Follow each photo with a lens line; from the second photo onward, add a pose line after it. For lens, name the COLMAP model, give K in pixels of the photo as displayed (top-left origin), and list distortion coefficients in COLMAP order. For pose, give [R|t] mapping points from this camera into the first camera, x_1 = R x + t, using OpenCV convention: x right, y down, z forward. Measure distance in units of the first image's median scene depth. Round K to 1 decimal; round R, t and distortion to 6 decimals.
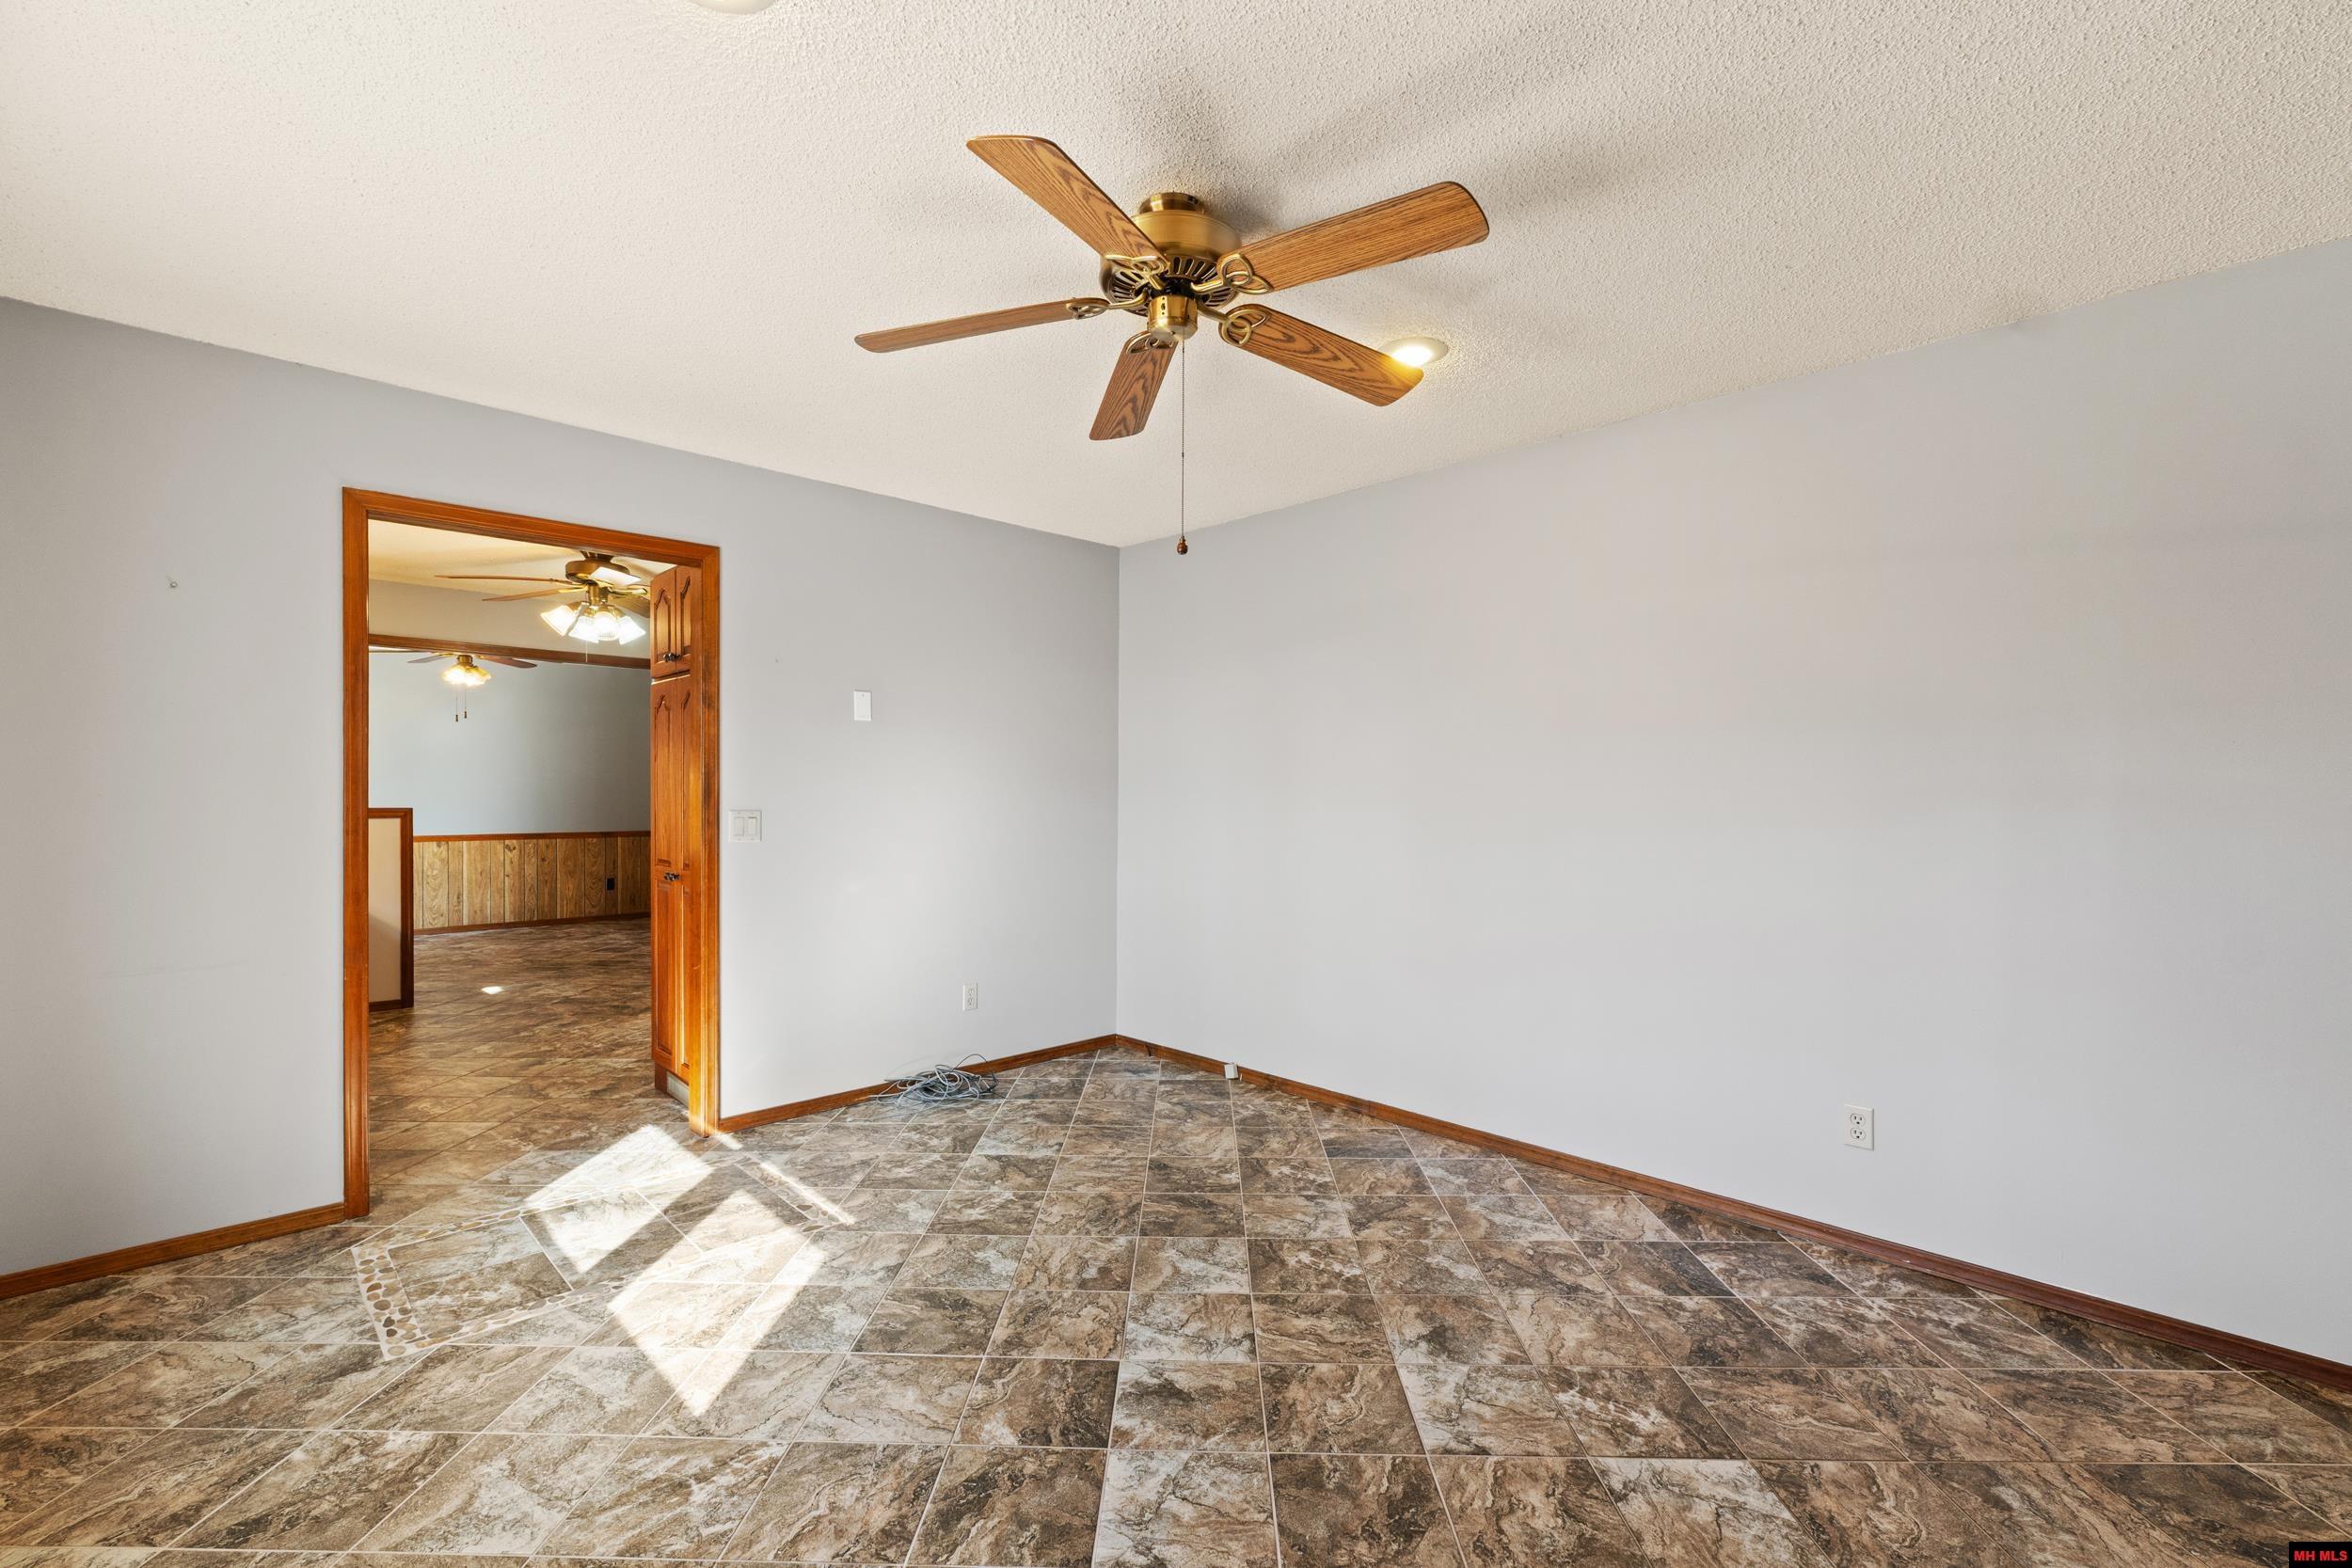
lens RADIAL K [[997.7, 0, 1174.5], [0, 997.7, 787.7], [0, 0, 1]] dist [0.001281, -0.000929]
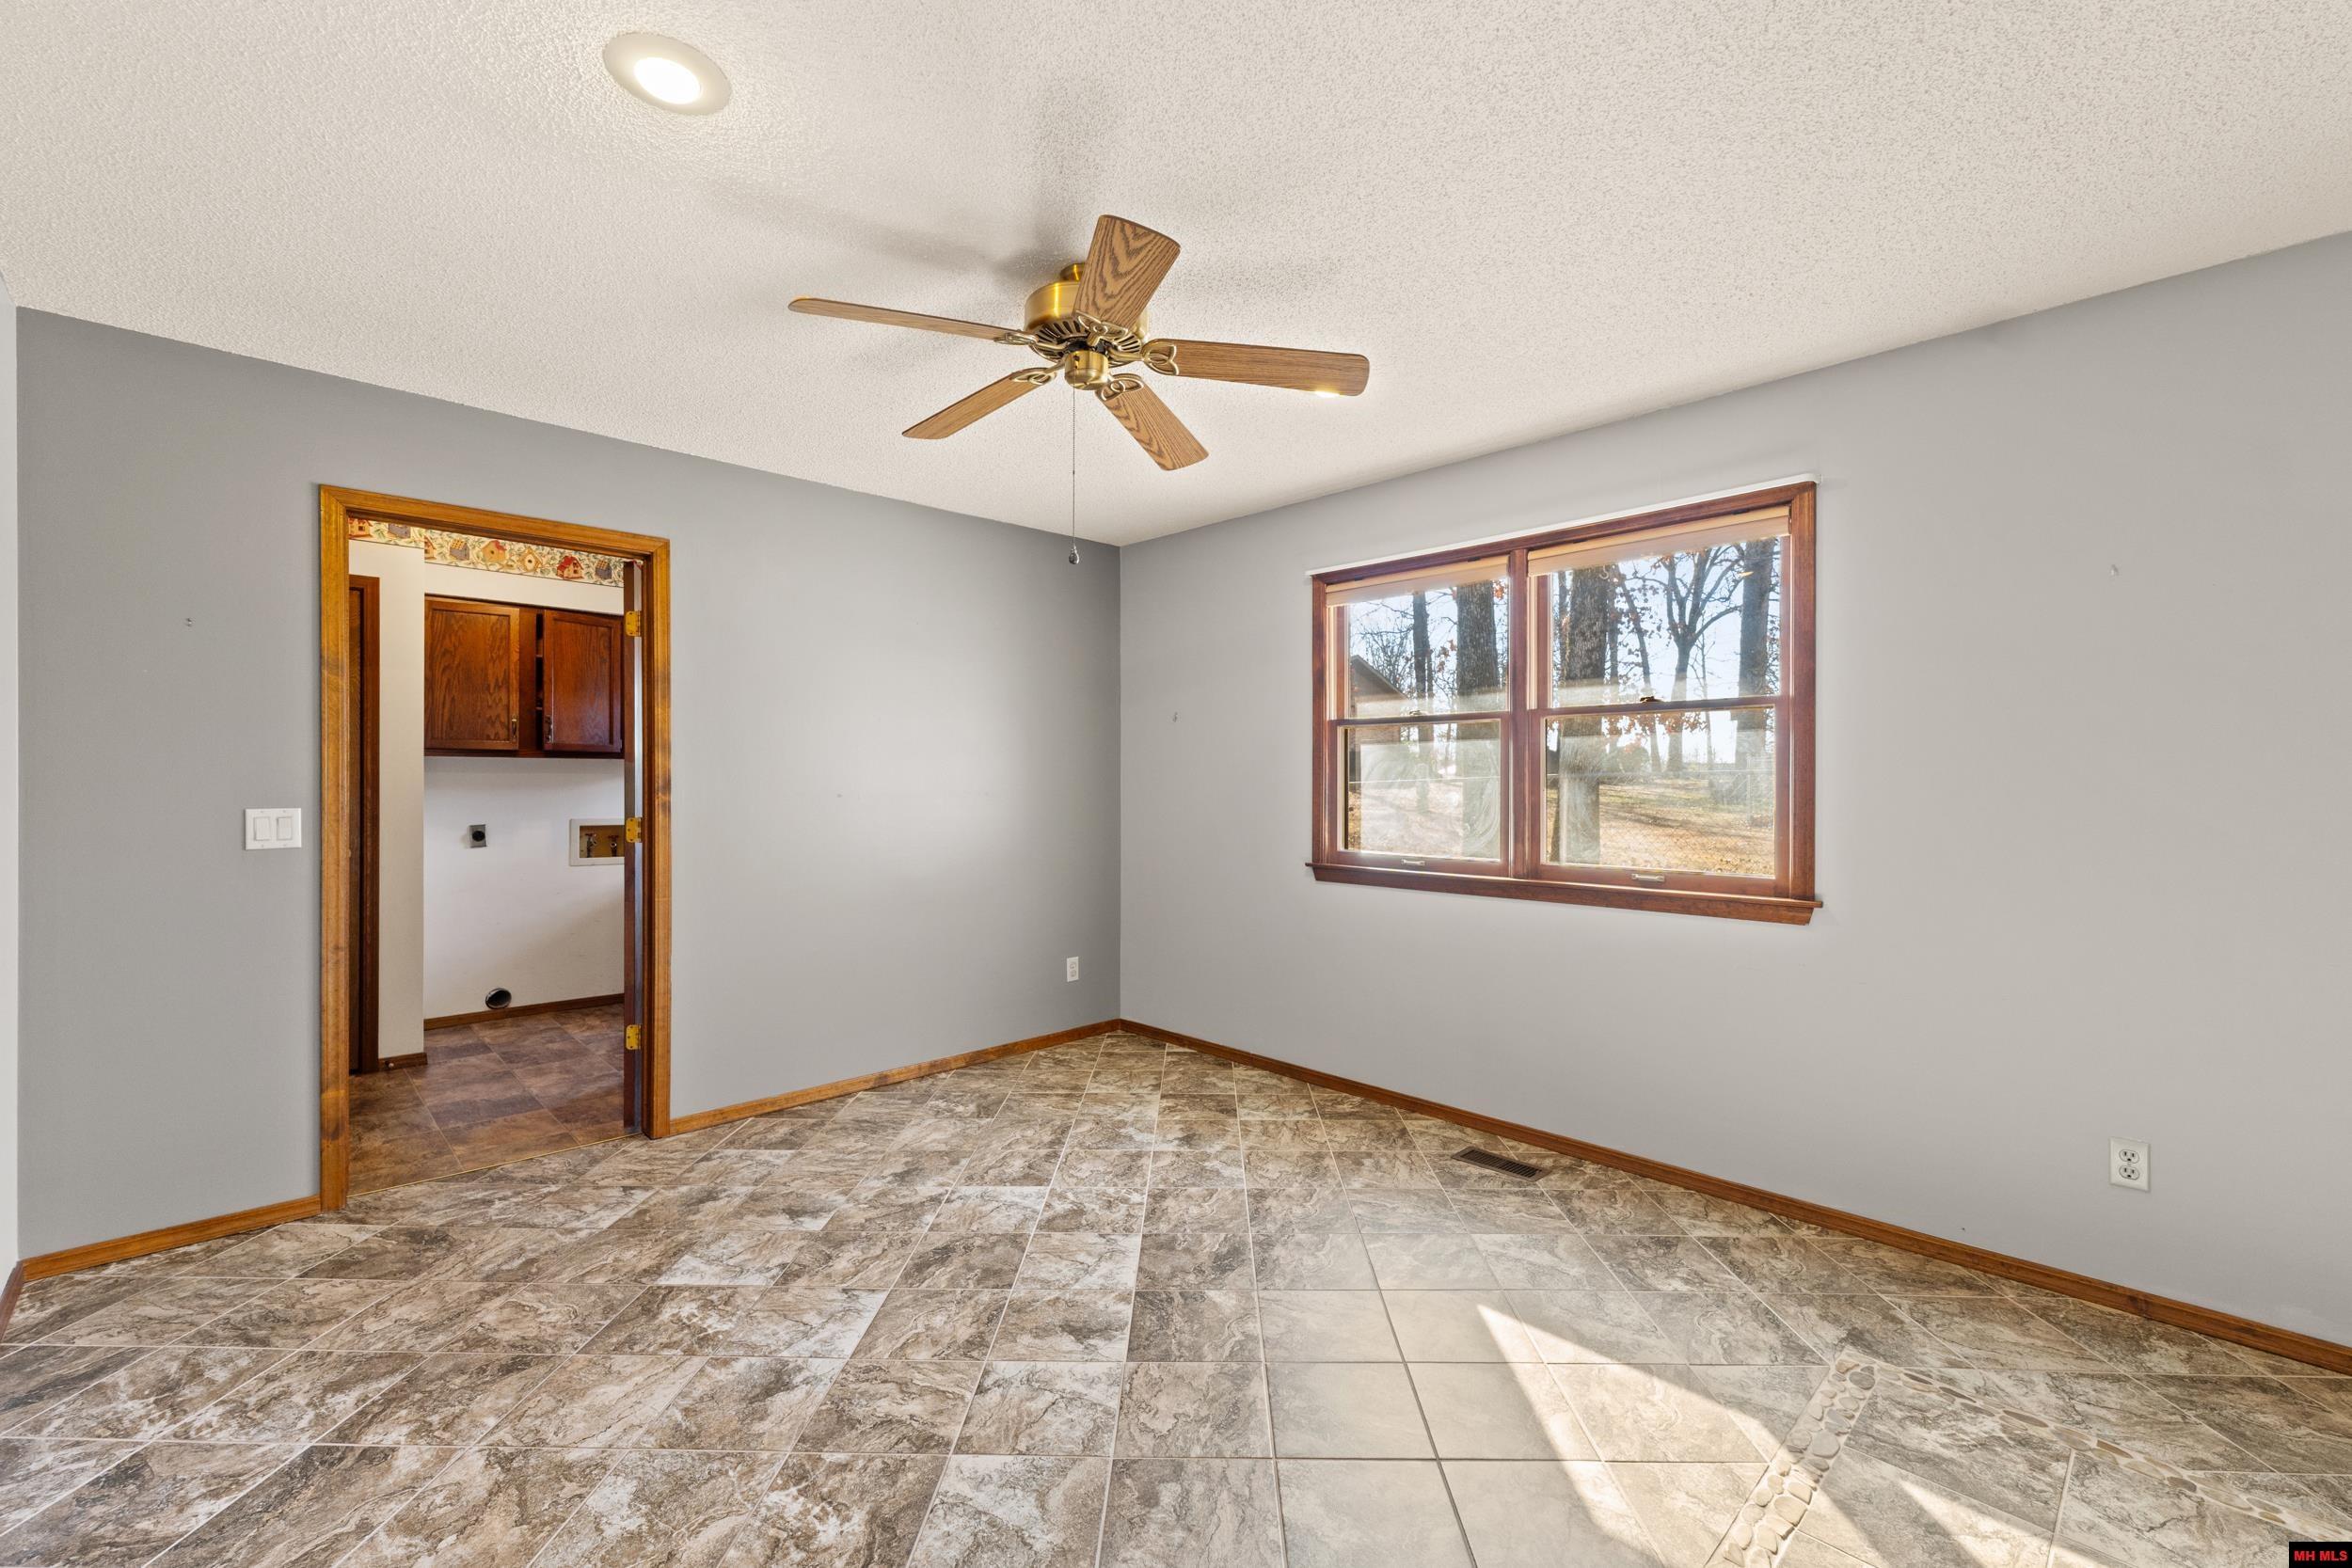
lens RADIAL K [[997.7, 0, 1177.4], [0, 997.7, 786.6], [0, 0, 1]] dist [0.001281, -0.000929]
pose [[-0.999969, -0.007810, 0.000862, -0.101422], [-0.007810, 0.999969, -0.000317, 0.006579], [-0.000860, -0.000324, -1.000000, 1.975910]]
